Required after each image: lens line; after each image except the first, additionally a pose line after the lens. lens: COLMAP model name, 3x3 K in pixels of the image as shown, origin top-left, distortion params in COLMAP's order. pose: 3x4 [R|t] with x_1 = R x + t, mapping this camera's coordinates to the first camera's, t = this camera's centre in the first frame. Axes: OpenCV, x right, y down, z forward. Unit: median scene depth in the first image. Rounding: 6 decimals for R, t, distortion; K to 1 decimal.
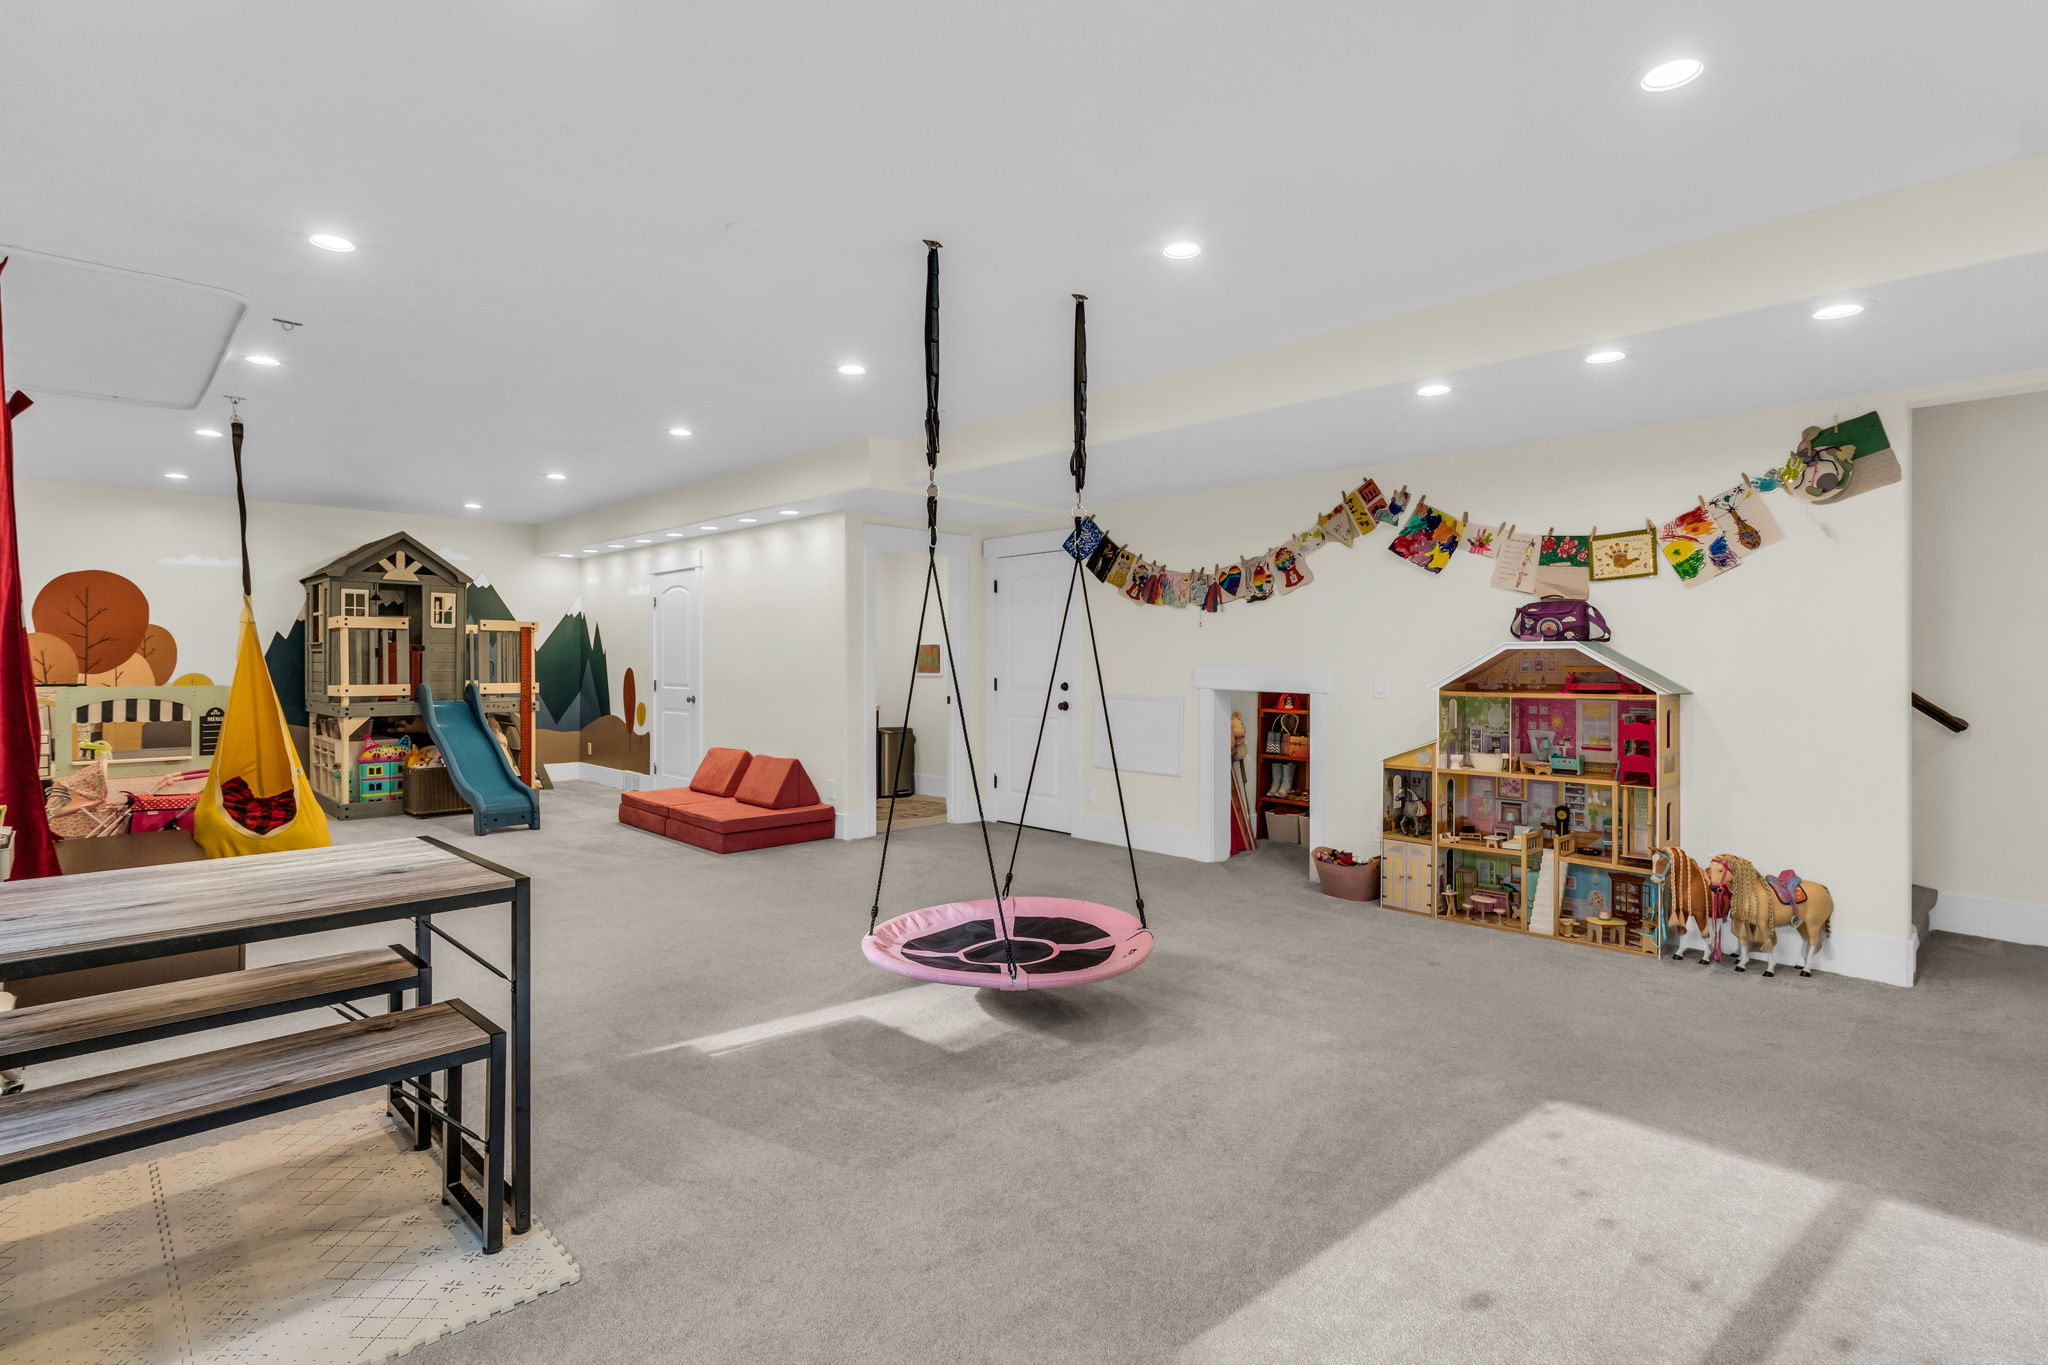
lens RADIAL K [[987.0, 0, 1026.1], [0, 987.0, 675.5], [0, 0, 1]] dist [-0.000423, 0.000097]
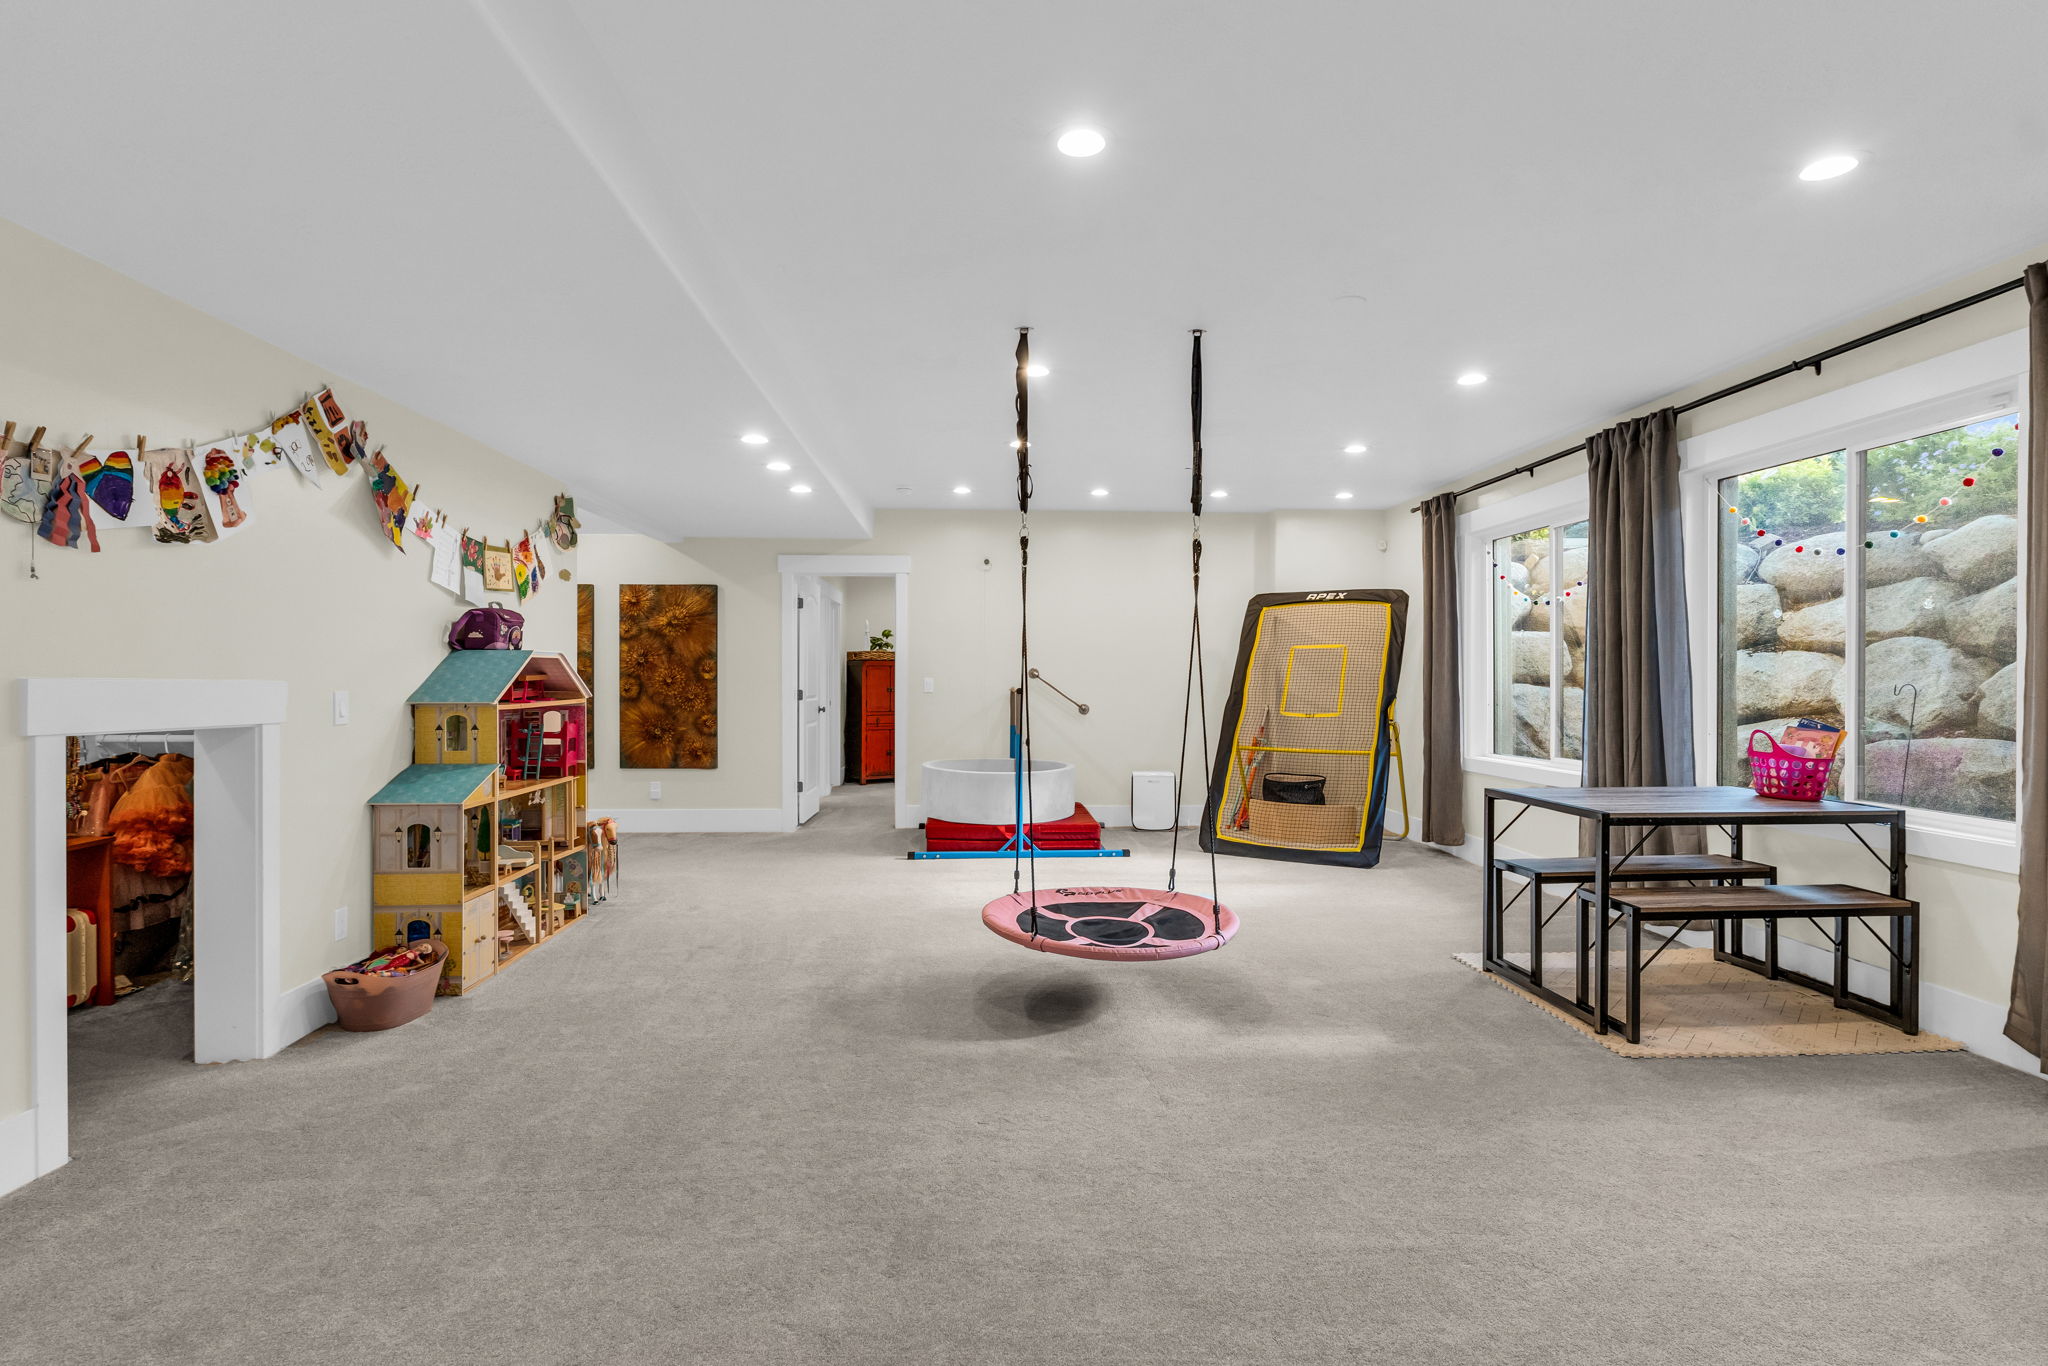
lens RADIAL K [[987.0, 0, 1026.1], [0, 987.0, 676.0], [0, 0, 1]] dist [-0.000423, 0.000097]
pose [[-0.758563, -0.008887, 0.651539, -0.406279], [0.002276, 0.999865, 0.016288, -0.018374], [-0.651596, 0.013838, -0.758440, 1.141826]]
